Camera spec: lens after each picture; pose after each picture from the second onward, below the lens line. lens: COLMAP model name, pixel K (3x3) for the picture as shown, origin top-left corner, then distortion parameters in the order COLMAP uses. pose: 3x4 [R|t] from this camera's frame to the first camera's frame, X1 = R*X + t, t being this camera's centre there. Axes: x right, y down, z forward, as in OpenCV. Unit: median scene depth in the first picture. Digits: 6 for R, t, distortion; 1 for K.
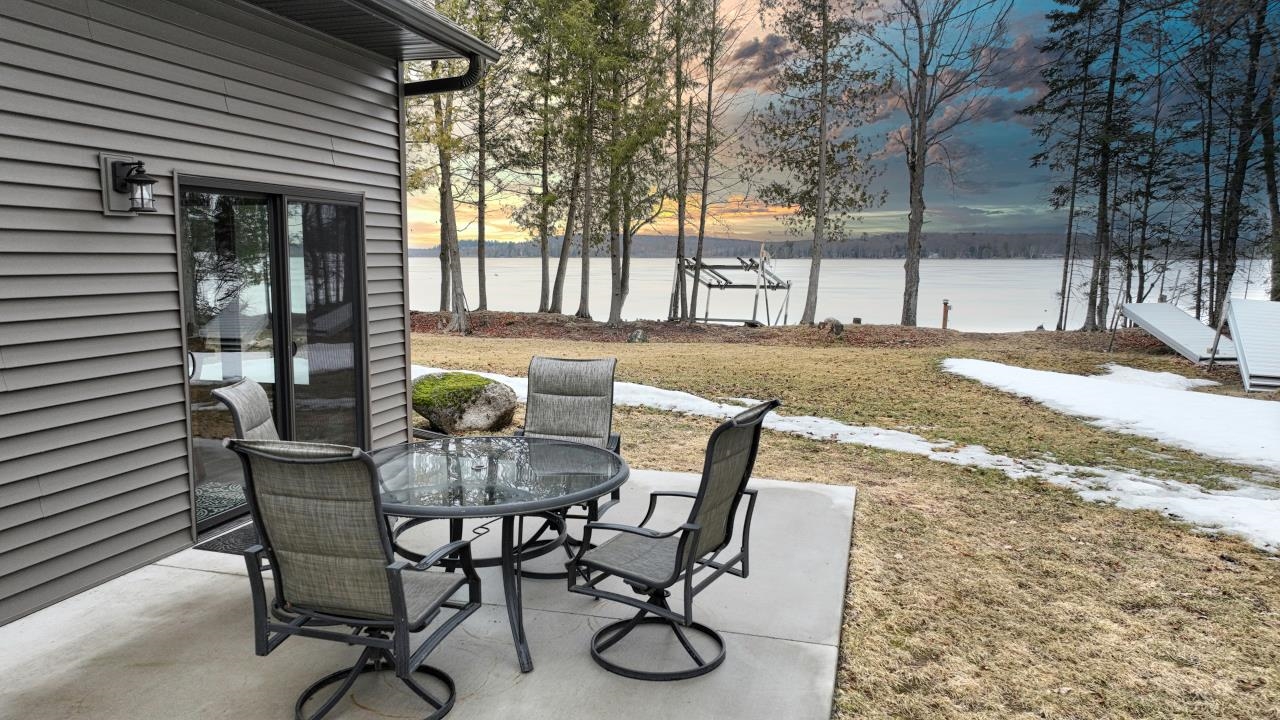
lens RADIAL K [[915.0, 0, 640.0], [0, 915.0, 360.0], [0, 0, 1]] dist [-0.001954, 0.000066]
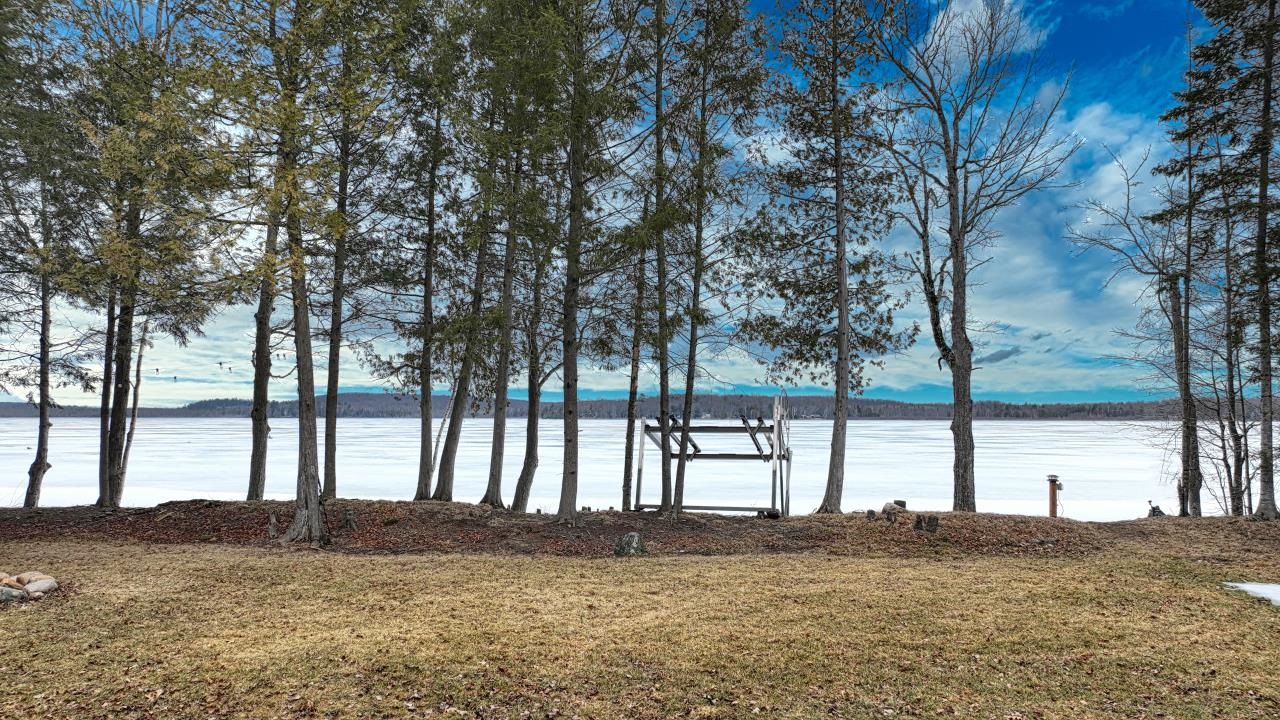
lens RADIAL K [[915.0, 0, 640.0], [0, 915.0, 360.0], [0, 0, 1]] dist [-0.001954, 0.000066]
pose [[0.964306, 0.017315, 0.264225, -0.144902], [0.028806, 0.985078, -0.169681, -0.038267], [-0.263220, 0.171236, 0.949418, 0.345736]]
